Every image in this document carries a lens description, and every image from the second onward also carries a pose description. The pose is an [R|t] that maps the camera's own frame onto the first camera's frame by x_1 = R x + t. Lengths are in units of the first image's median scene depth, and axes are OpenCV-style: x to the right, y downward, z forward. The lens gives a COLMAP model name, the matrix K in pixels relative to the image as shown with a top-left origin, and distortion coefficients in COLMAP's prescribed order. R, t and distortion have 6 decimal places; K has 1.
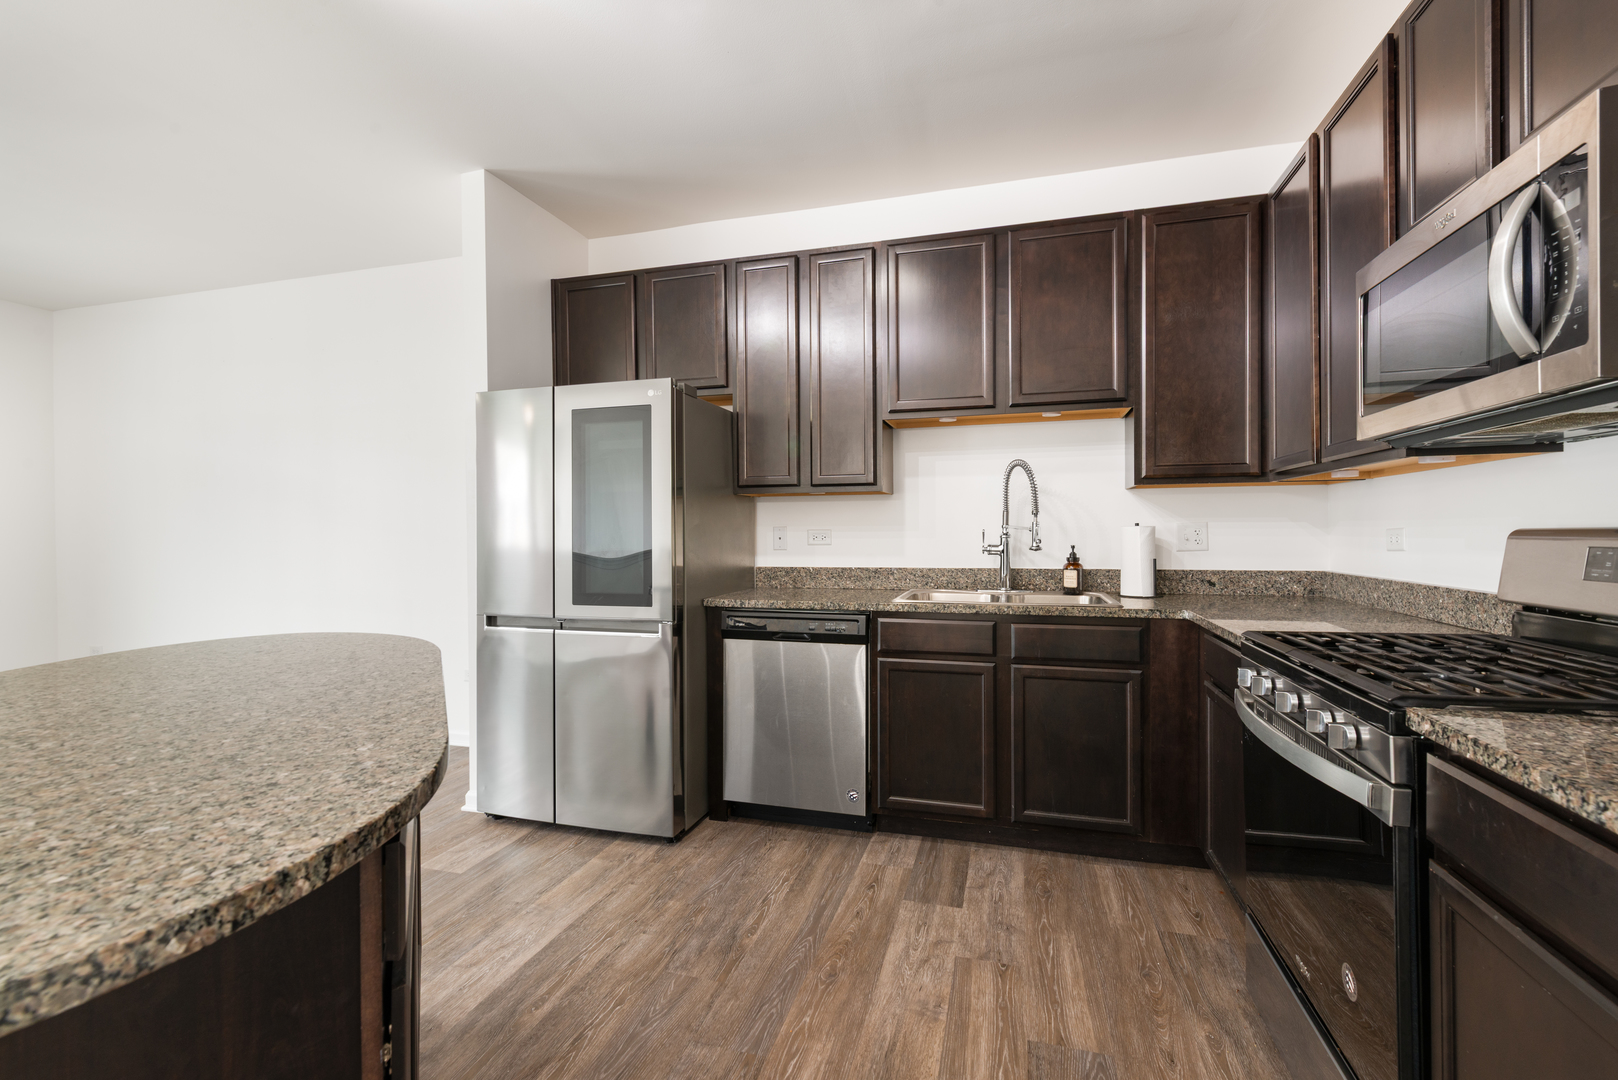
lens RADIAL K [[700.3, 0, 810.7], [0, 700.3, 533.5], [0, 0, 1]] dist [0.002325, -0.000651]
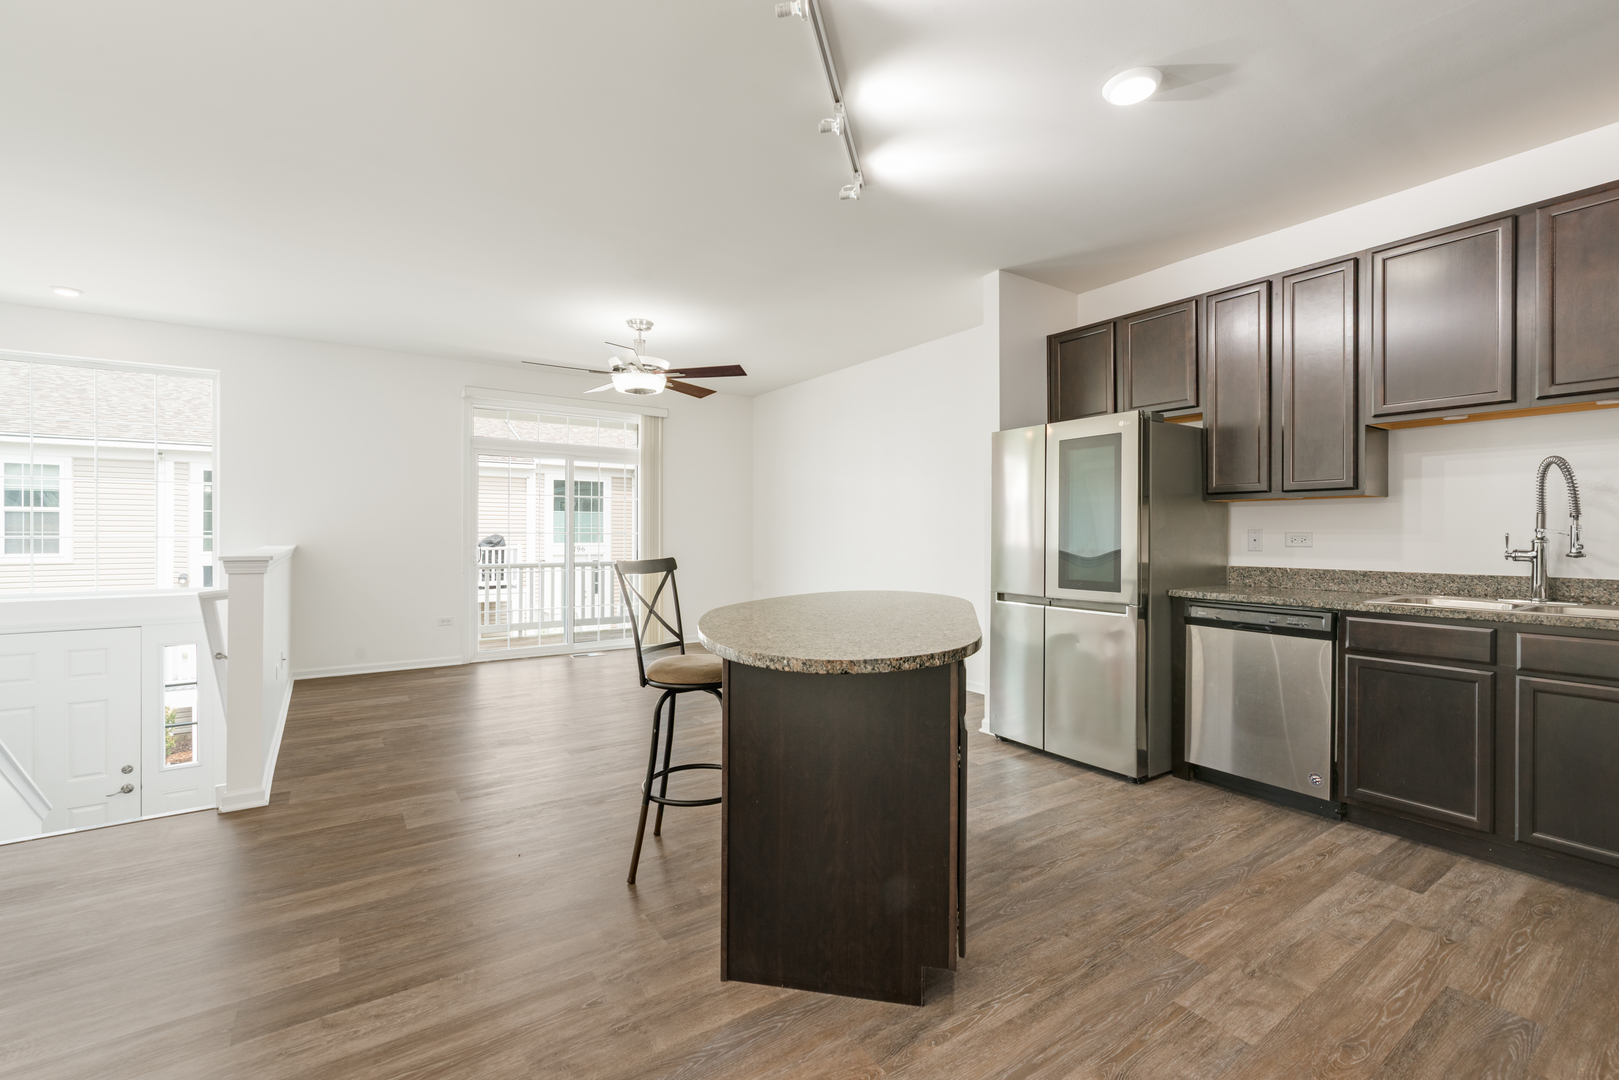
lens RADIAL K [[700.7, 0, 810.9], [0, 700.7, 535.3], [0, 0, 1]] dist [0.002325, -0.000651]
pose [[0.770630, 0.008750, -0.637222, 0.143026], [-0.007629, 0.999961, 0.004504, -0.000241], [0.637237, 0.001390, 0.770667, -0.320014]]
